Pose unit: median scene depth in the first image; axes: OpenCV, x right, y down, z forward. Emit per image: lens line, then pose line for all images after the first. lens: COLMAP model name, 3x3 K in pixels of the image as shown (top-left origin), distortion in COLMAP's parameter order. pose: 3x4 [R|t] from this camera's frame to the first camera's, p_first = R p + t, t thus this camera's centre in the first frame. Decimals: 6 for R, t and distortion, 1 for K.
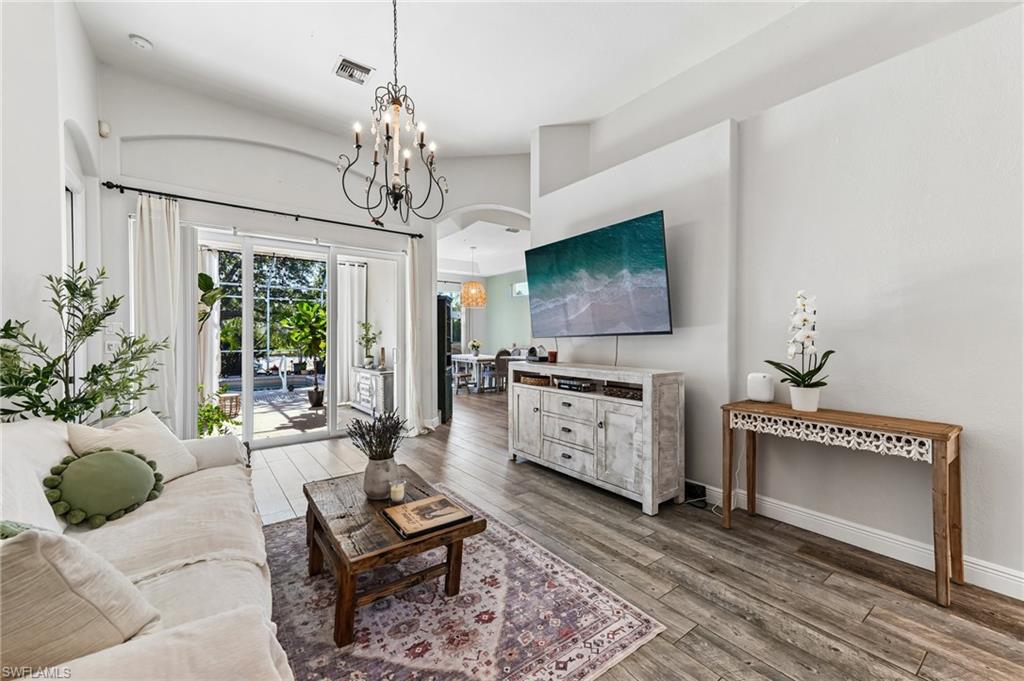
lens RADIAL K [[414.6, 0, 512.6], [0, 414.6, 338.5], [0, 0, 1]] dist [0.024314, 0.000370]
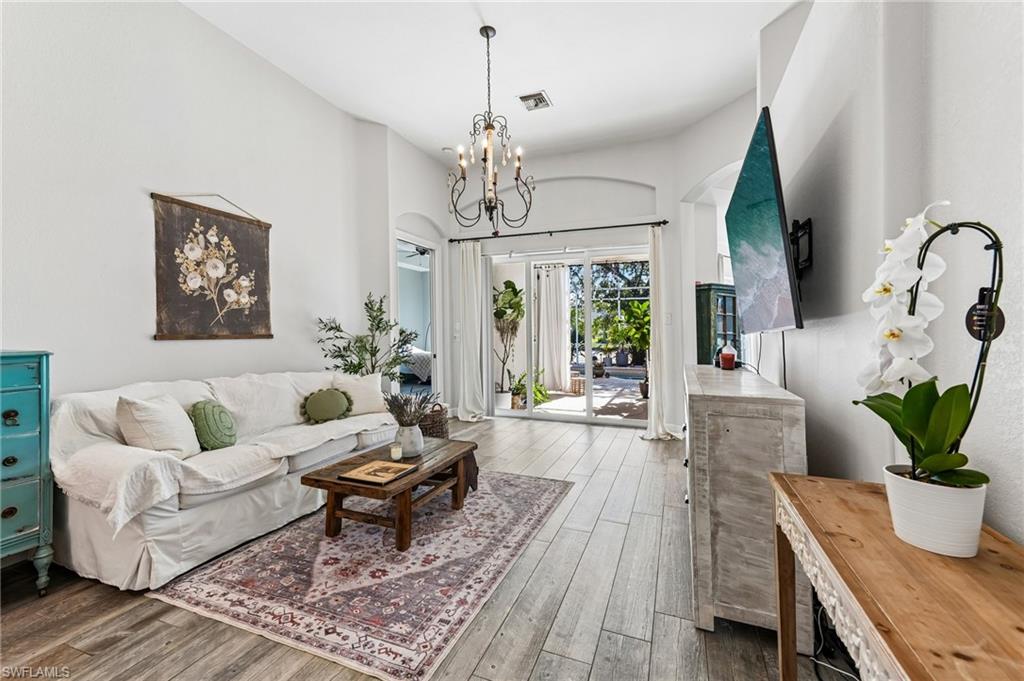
lens RADIAL K [[414.6, 0, 516.8], [0, 414.6, 331.2], [0, 0, 1]] dist [0.024314, 0.000370]
pose [[0.529504, 0.001839, -0.848306, 0.737203], [-0.008209, 0.999962, -0.002956, -0.002985], [0.848268, 0.008529, 0.529499, 0.464827]]
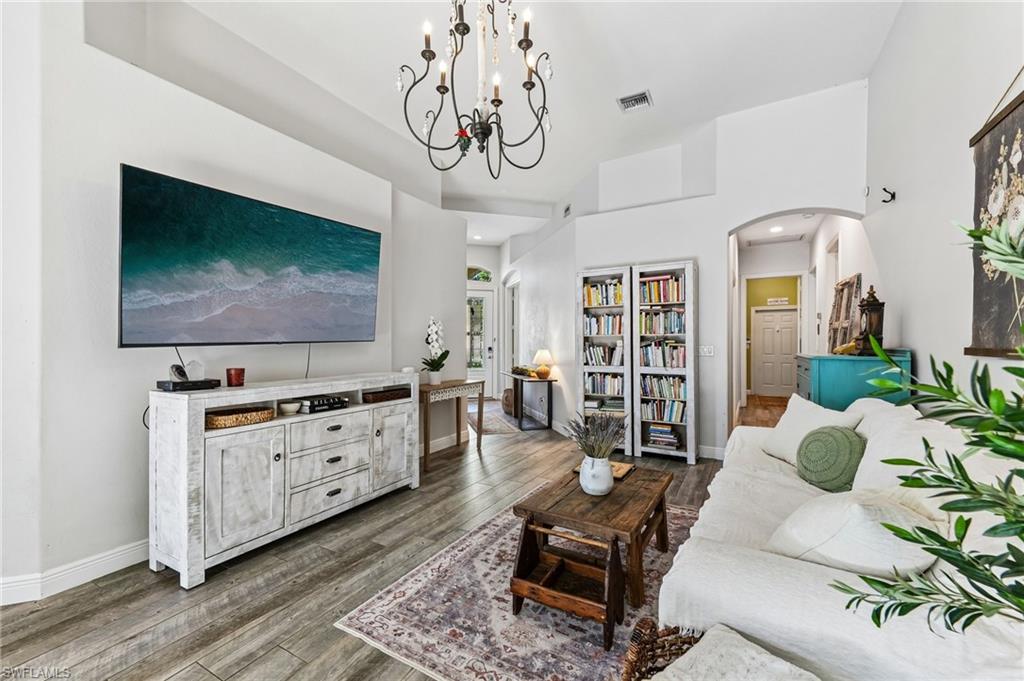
lens RADIAL K [[414.6, 0, 514.2], [0, 414.6, 342.7], [0, 0, 1]] dist [0.024314, 0.000370]
pose [[-0.405630, -0.000811, 0.914037, -0.944122], [0.004262, 0.999987, 0.002779, -0.008643], [-0.914027, 0.005023, -0.405621, 1.272706]]
